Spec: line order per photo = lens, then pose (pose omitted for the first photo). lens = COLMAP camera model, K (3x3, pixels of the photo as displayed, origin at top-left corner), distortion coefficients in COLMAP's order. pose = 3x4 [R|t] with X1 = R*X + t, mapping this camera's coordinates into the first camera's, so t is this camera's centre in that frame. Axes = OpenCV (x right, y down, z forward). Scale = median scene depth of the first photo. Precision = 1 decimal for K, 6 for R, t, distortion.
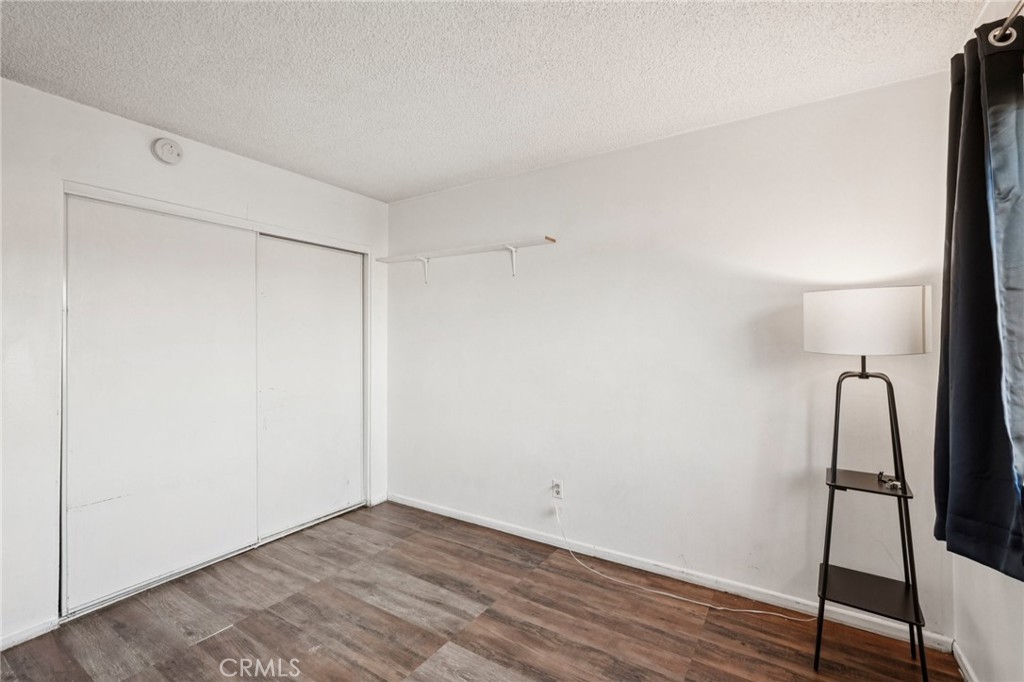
lens RADIAL K [[451.5, 0, 513.3], [0, 451.5, 337.9], [0, 0, 1]] dist [-0.022974, 0.013399]
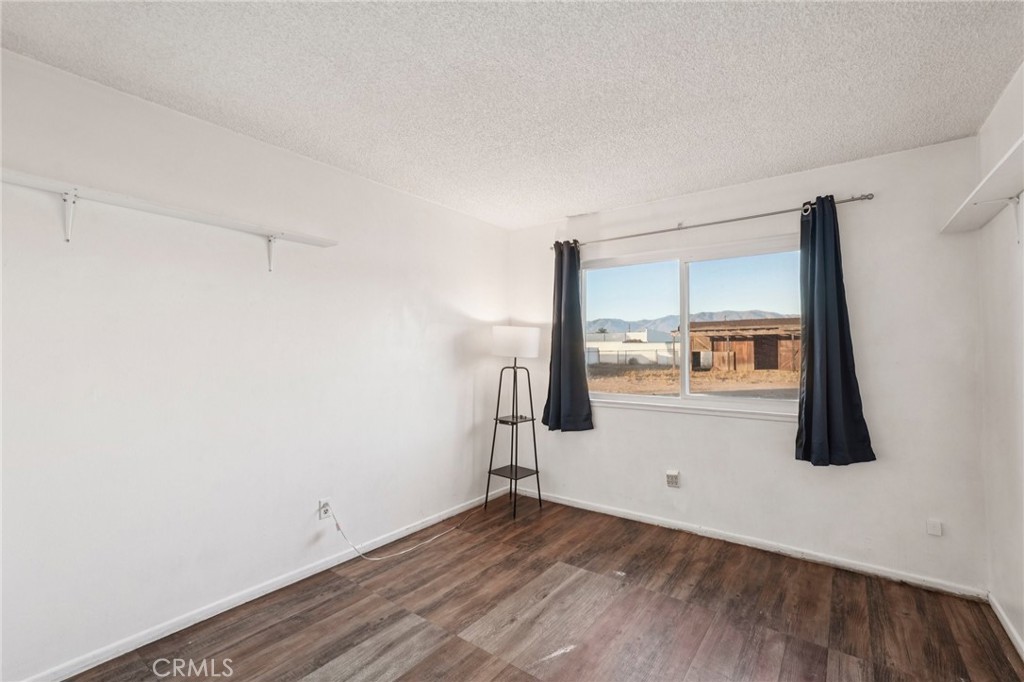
lens RADIAL K [[451.5, 0, 513.3], [0, 451.5, 337.9], [0, 0, 1]] dist [-0.022974, 0.013399]
pose [[0.064974, 0.026381, 0.997538, -1.039963], [-0.009255, 0.999623, -0.025833, -0.002128], [-0.997844, -0.007554, 0.065194, 0.687304]]
